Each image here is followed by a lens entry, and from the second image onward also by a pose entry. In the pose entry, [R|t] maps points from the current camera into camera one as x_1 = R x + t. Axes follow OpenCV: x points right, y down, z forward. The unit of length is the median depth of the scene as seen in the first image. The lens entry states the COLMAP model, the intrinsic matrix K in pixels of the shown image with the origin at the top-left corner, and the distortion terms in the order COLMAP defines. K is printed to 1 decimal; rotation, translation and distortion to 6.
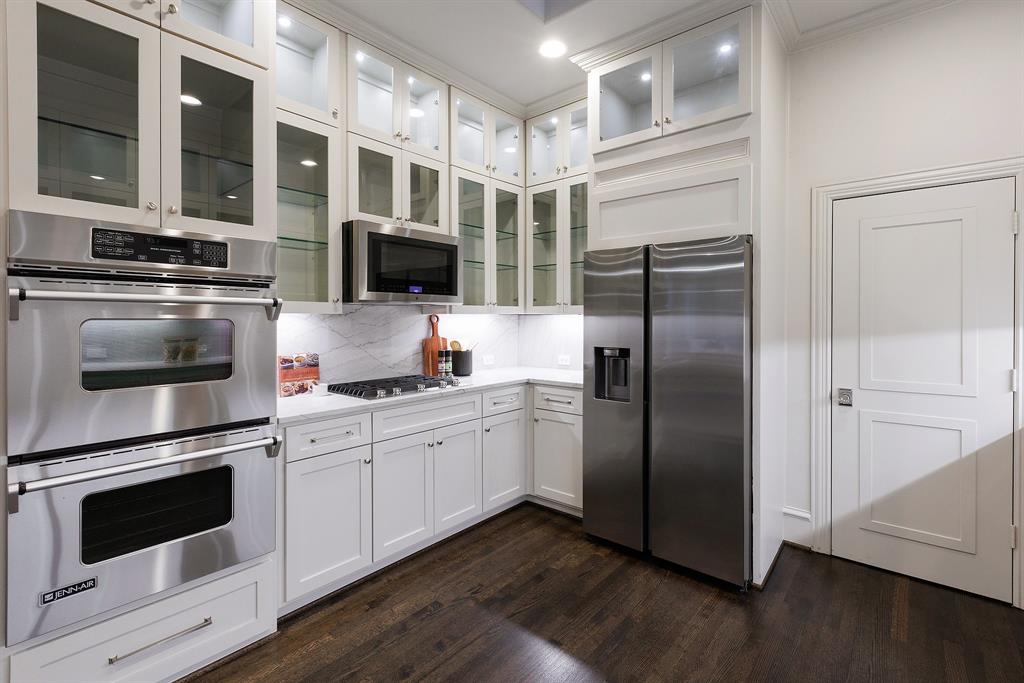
lens RADIAL K [[473.8, 0, 504.7], [0, 473.8, 320.5], [0, 0, 1]] dist [0.000103, 0.000394]
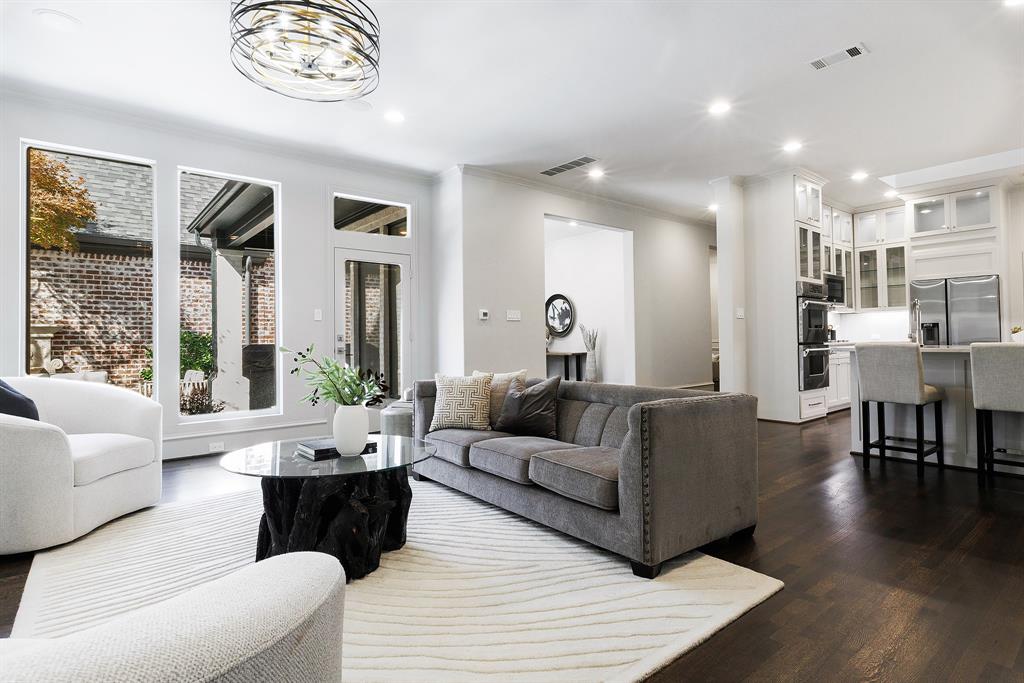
lens RADIAL K [[544.0, 0, 517.2], [0, 544.0, 332.0], [0, 0, 1]] dist [0.006438, 0.001072]
pose [[0.989585, -0.016856, -0.142956, -1.368899], [0.014398, 0.999730, -0.018215, 0.119285], [0.143225, 0.015967, 0.989561, -1.921524]]
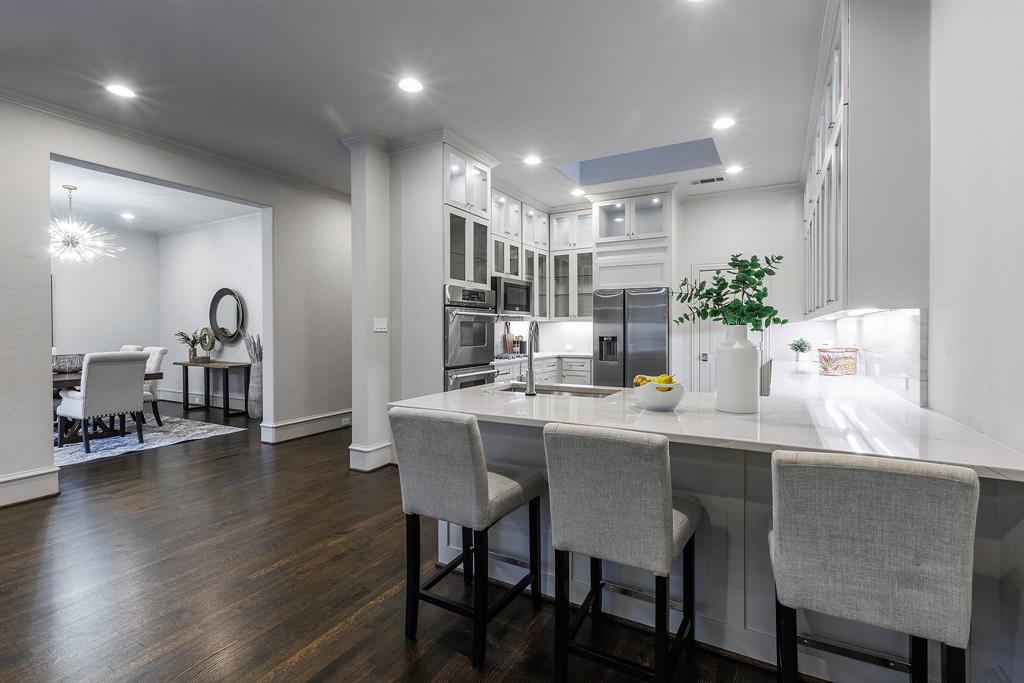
lens RADIAL K [[473.8, 0, 511.5], [0, 473.8, 331.2], [0, 0, 1]] dist [0.000103, 0.000394]
pose [[0.978851, -0.003929, 0.204536, -0.630973], [0.003615, 0.999992, 0.001907, 0.026572], [-0.204542, -0.001127, 0.978857, -0.997937]]
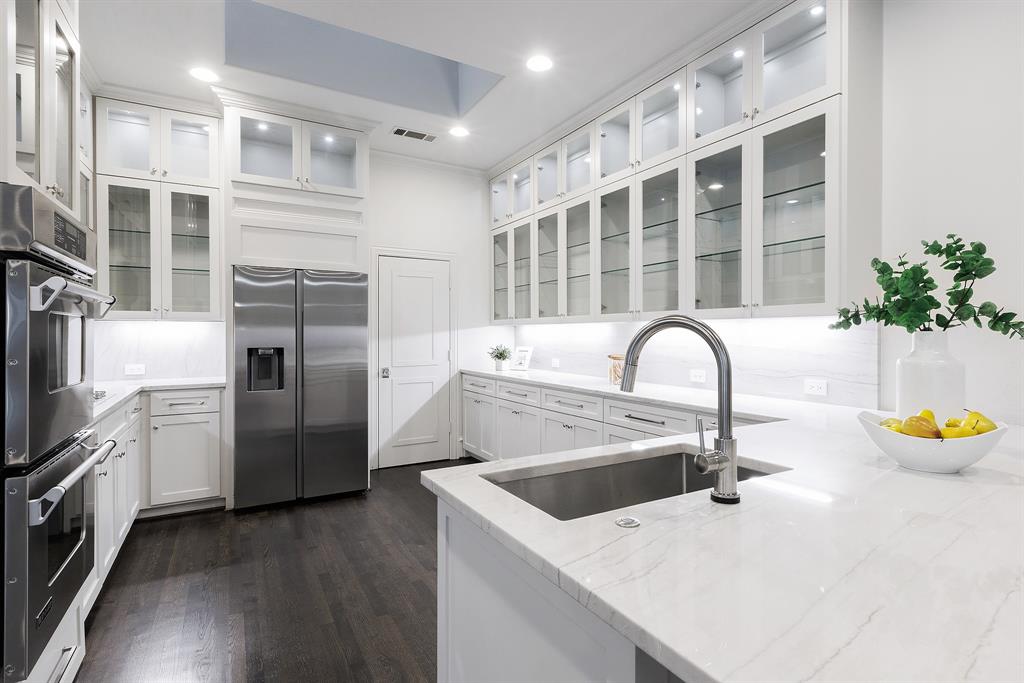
lens RADIAL K [[500.9, 0, 539.8], [0, 500.9, 335.3], [0, 0, 1]] dist [0.003571, 0.000426]
pose [[0.311687, -0.003118, 0.950180, -0.779540], [0.004410, 0.999989, 0.001835, 0.024886], [-0.950175, 0.003618, 0.311697, -0.086226]]
